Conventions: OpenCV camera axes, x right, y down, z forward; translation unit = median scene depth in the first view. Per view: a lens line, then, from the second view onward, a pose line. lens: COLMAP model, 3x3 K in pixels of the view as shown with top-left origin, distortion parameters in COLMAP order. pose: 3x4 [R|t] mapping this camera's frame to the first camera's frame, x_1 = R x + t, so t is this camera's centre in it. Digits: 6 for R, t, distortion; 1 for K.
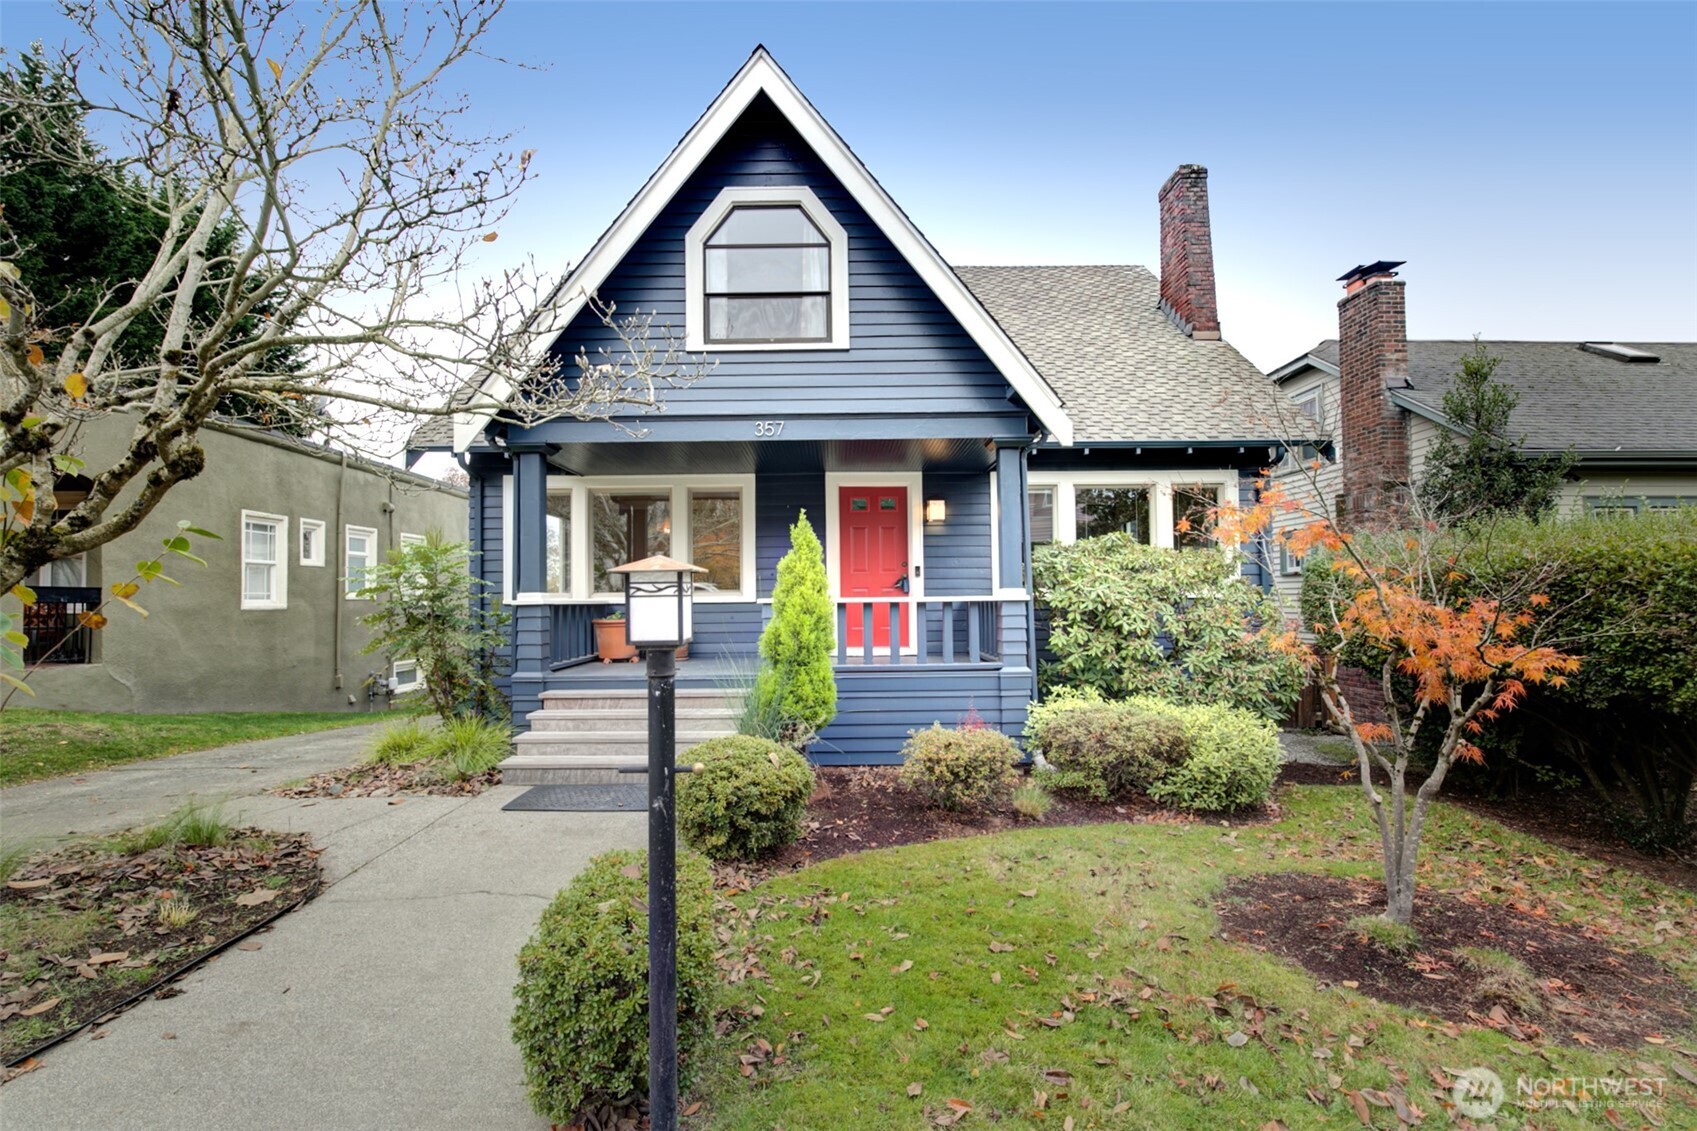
lens RADIAL K [[731.4, 0, 850.7], [0, 731.4, 561.1], [0, 0, 1]] dist [-0.012435, 0.001365]
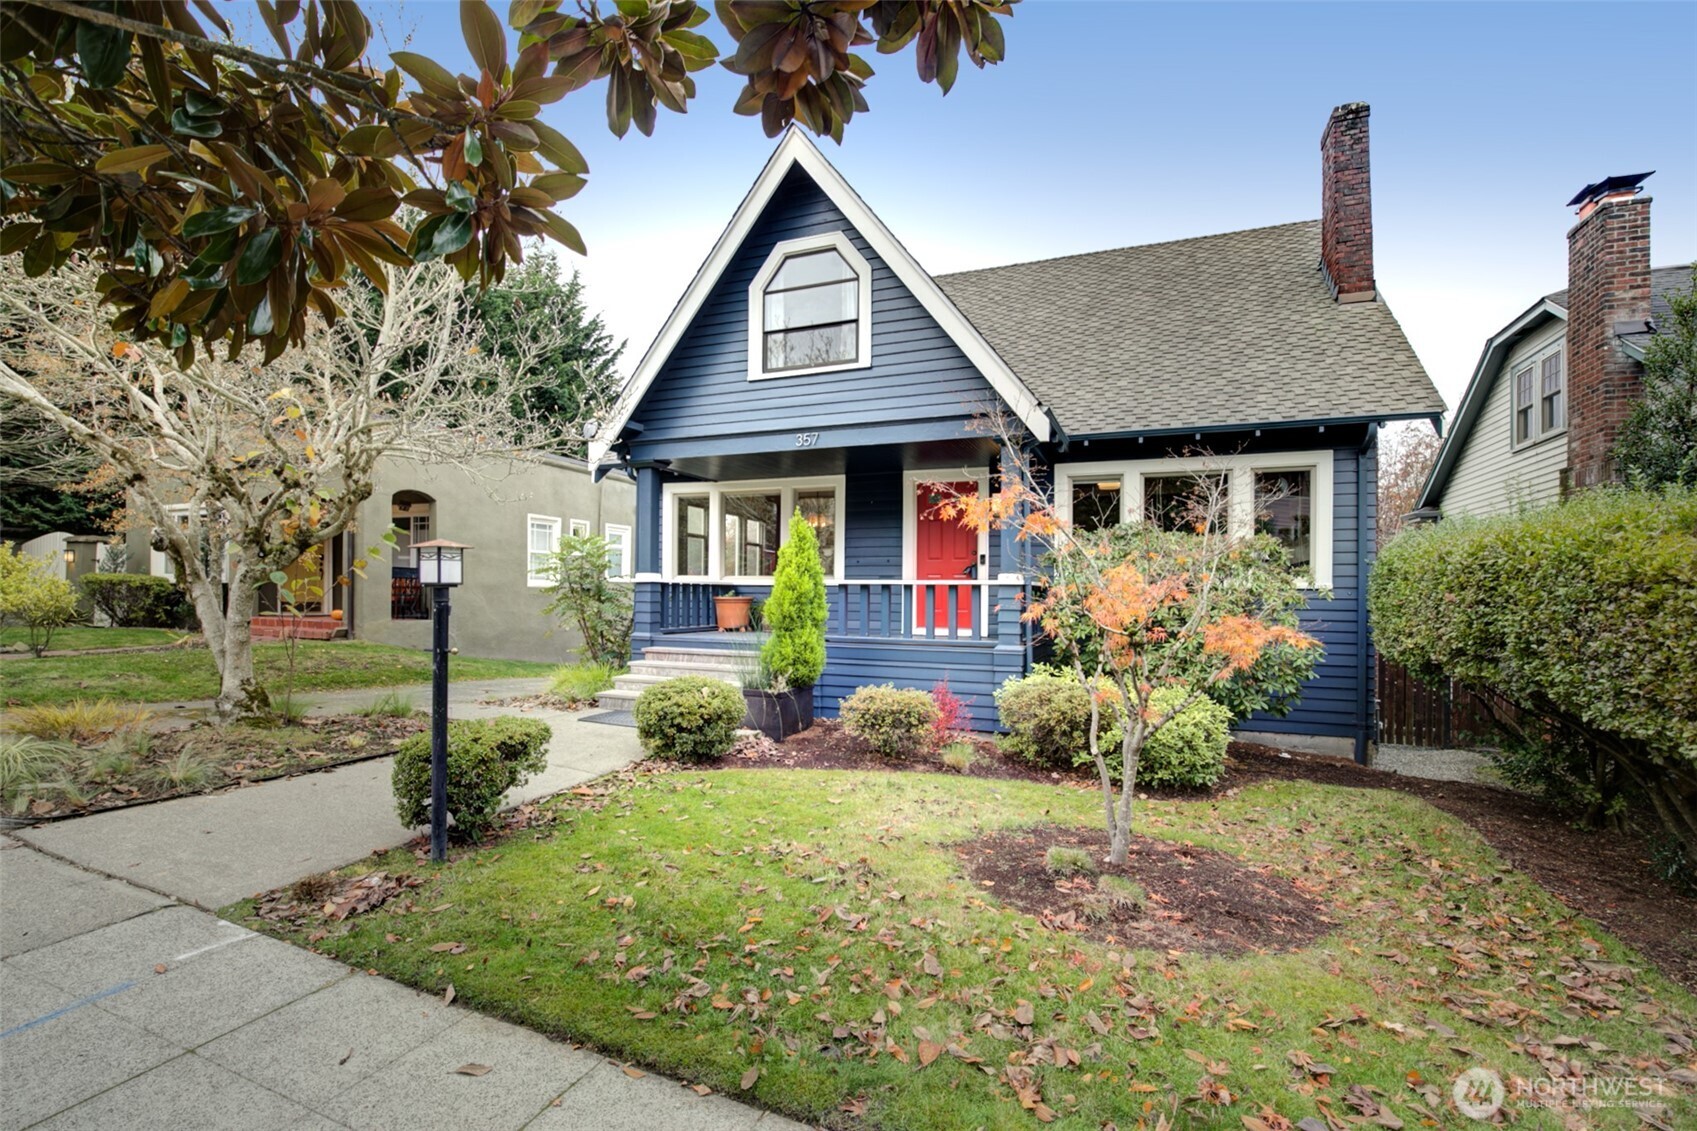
lens RADIAL K [[731.4, 0, 843.9], [0, 731.4, 568.0], [0, 0, 1]] dist [-0.012435, 0.001365]
pose [[0.928726, 0.007654, -0.370687, 0.381283], [-0.000738, 0.999823, 0.018794, 0.008360], [0.370765, -0.017181, 0.928568, -0.100926]]
